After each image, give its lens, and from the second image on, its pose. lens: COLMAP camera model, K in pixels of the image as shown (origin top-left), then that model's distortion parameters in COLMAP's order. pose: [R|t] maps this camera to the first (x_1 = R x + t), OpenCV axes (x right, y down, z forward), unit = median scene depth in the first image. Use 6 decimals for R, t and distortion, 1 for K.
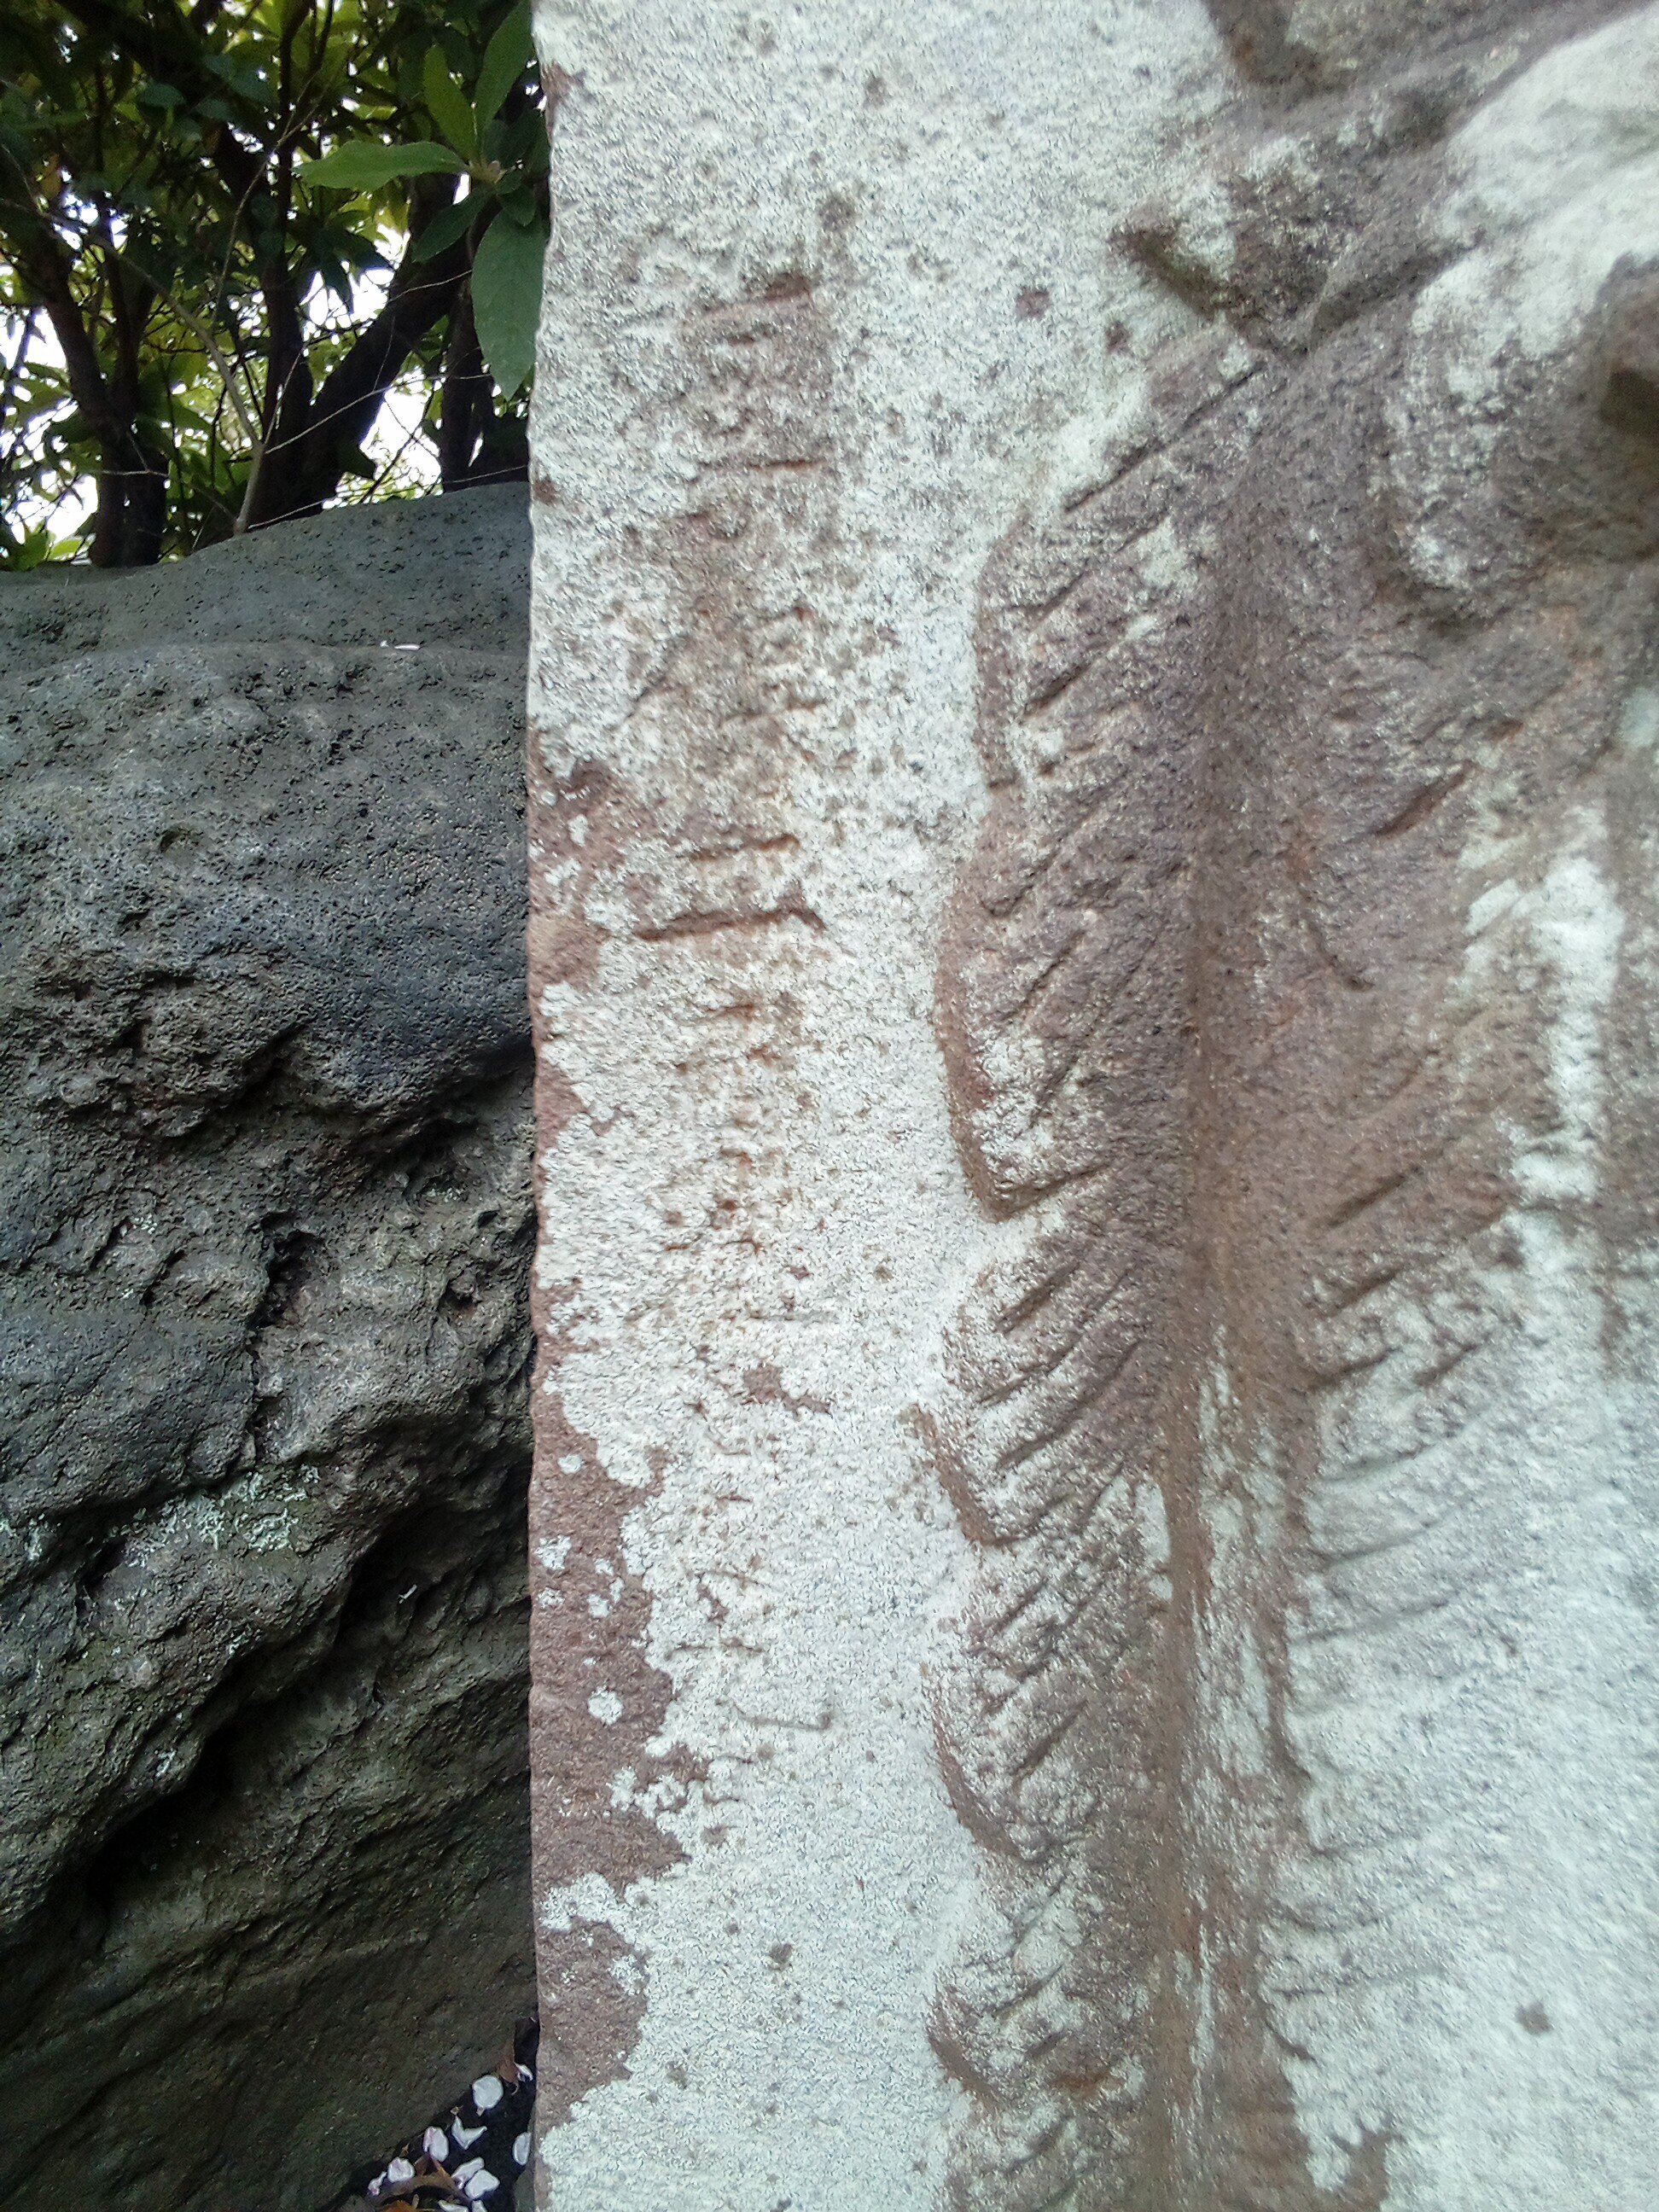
lens RADIAL K [[1865.7, 0, 824.5], [0, 1865.7, 1115.1], [0, 0, 1]] dist [0.064511, -0.108388]
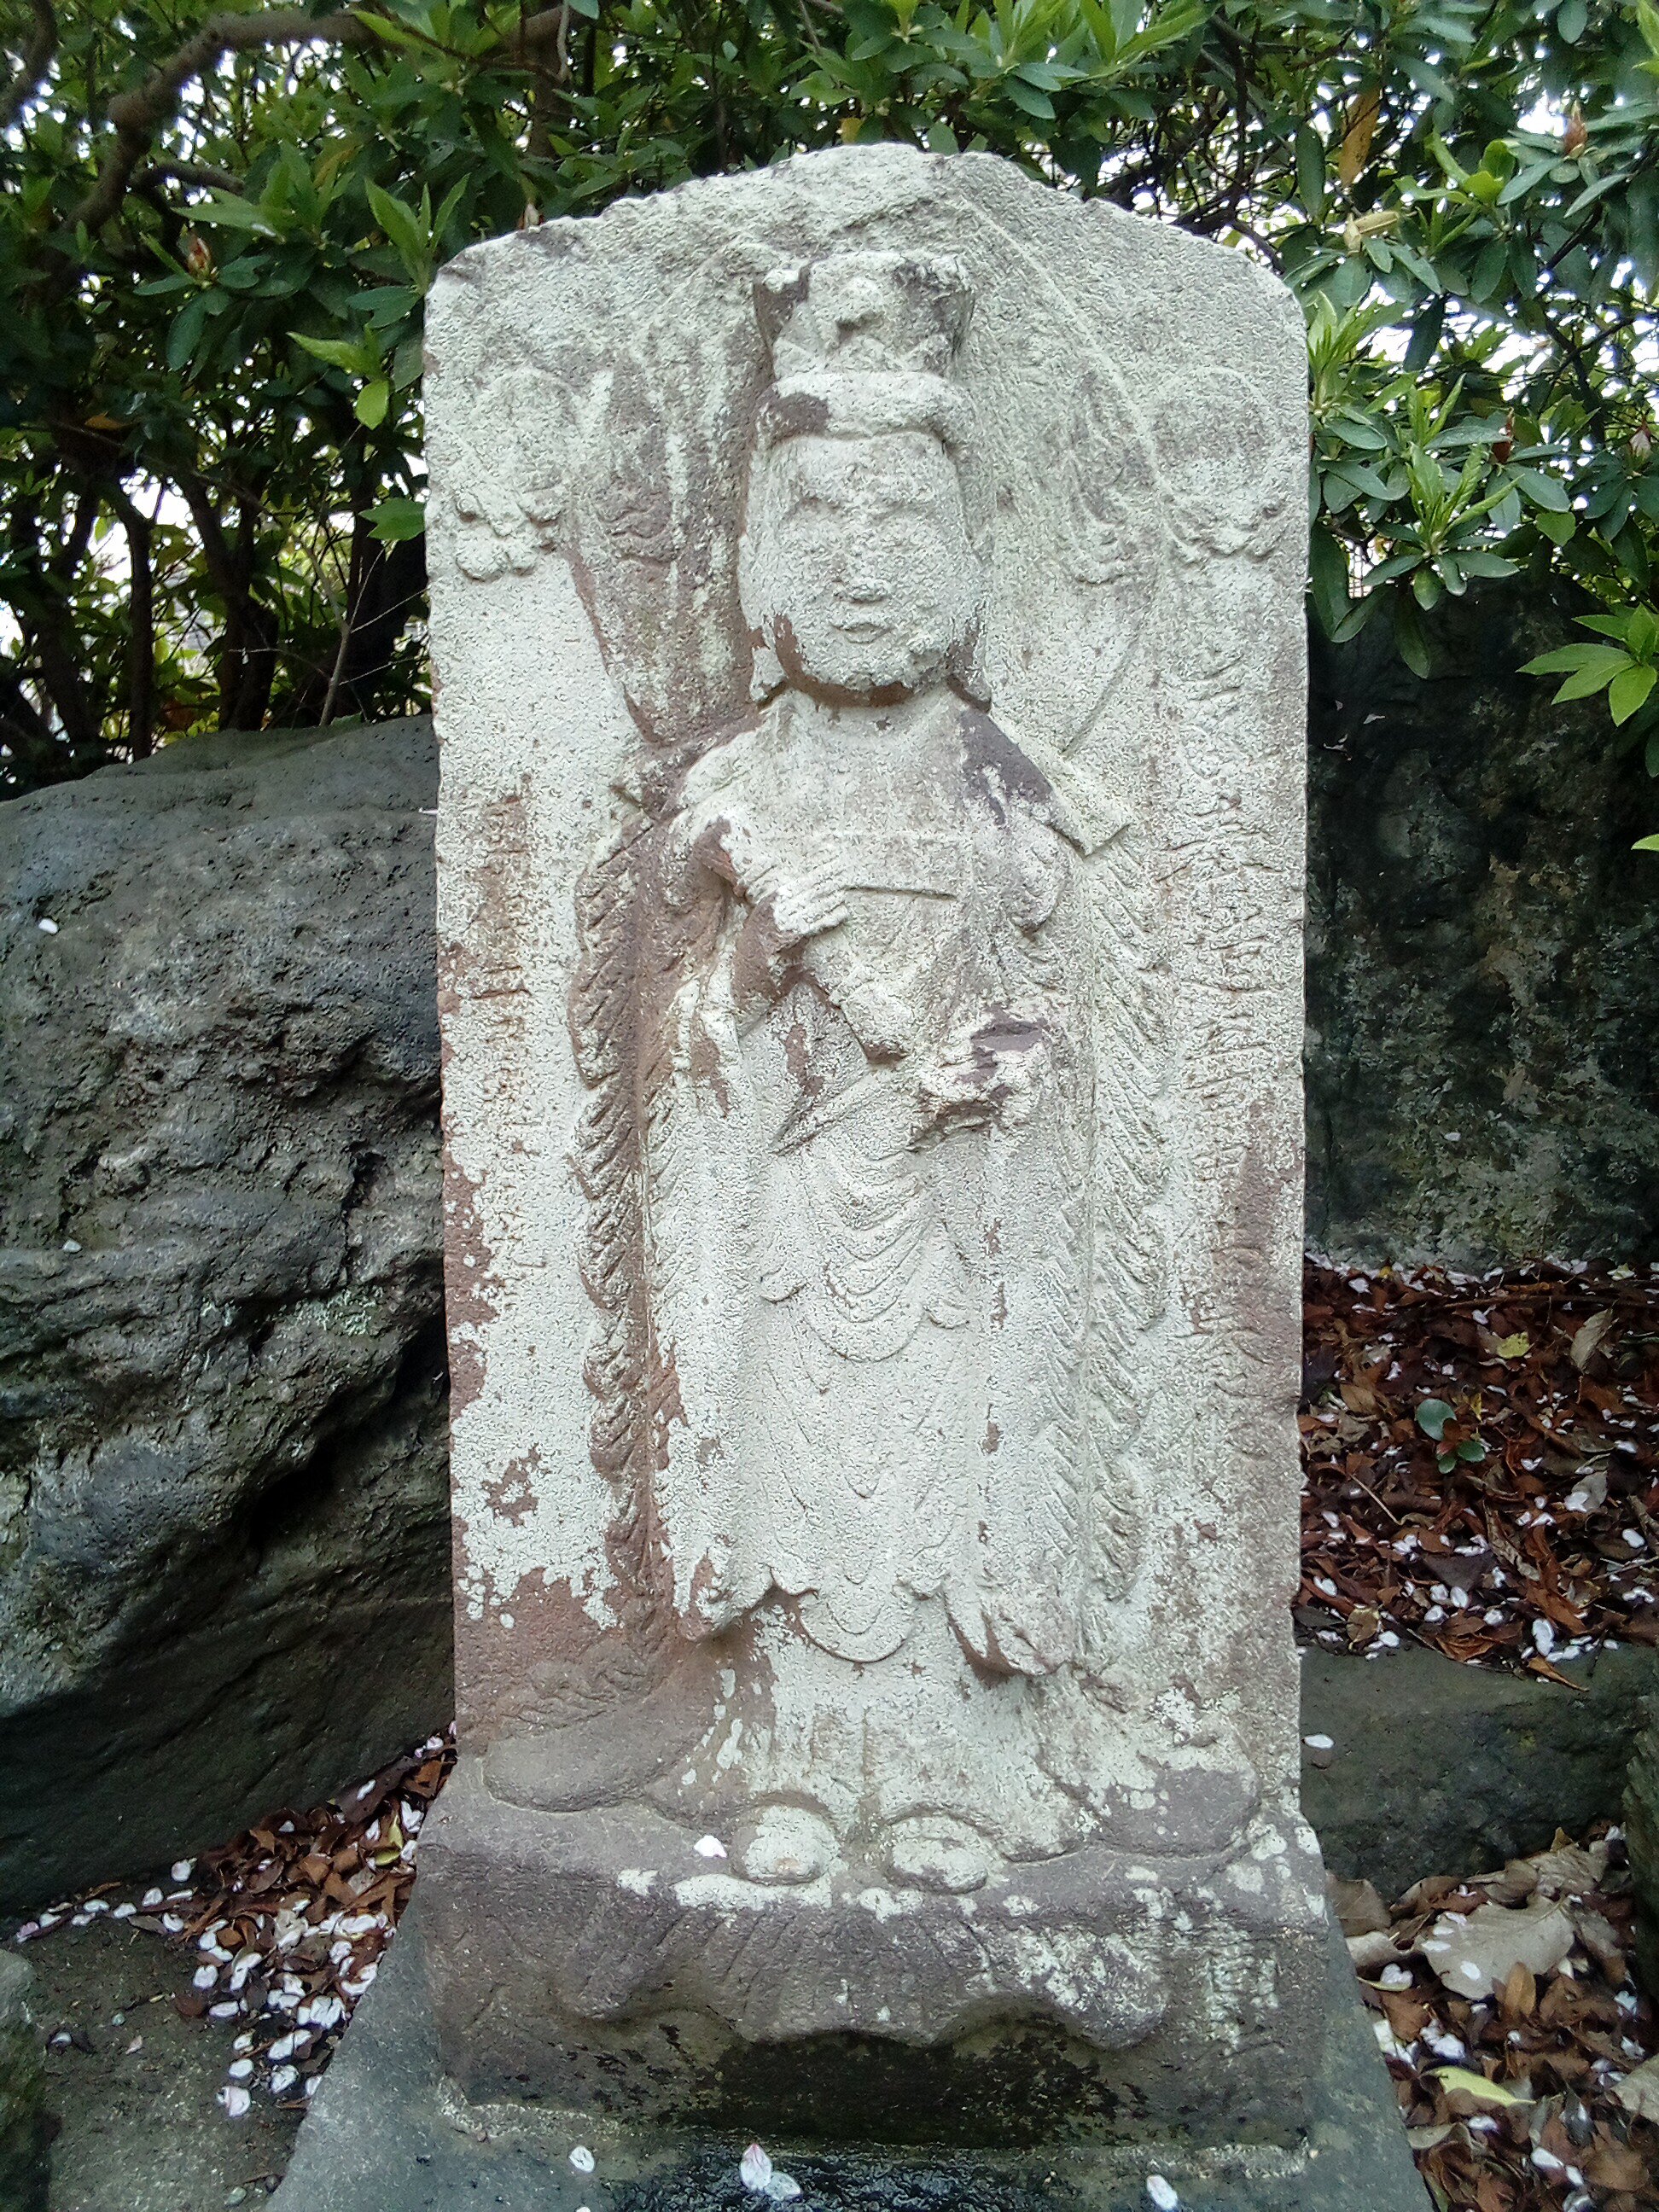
lens RADIAL K [[1865.7, 0, 830.3], [0, 1865.7, 1102.3], [0, 0, 1]] dist [0.064511, -0.108388]
pose [[0.999233, -0.005845, -0.038712, 0.576414], [0.005271, 0.999875, -0.014929, 0.118635], [0.038794, 0.014713, 0.999139, -1.949178]]
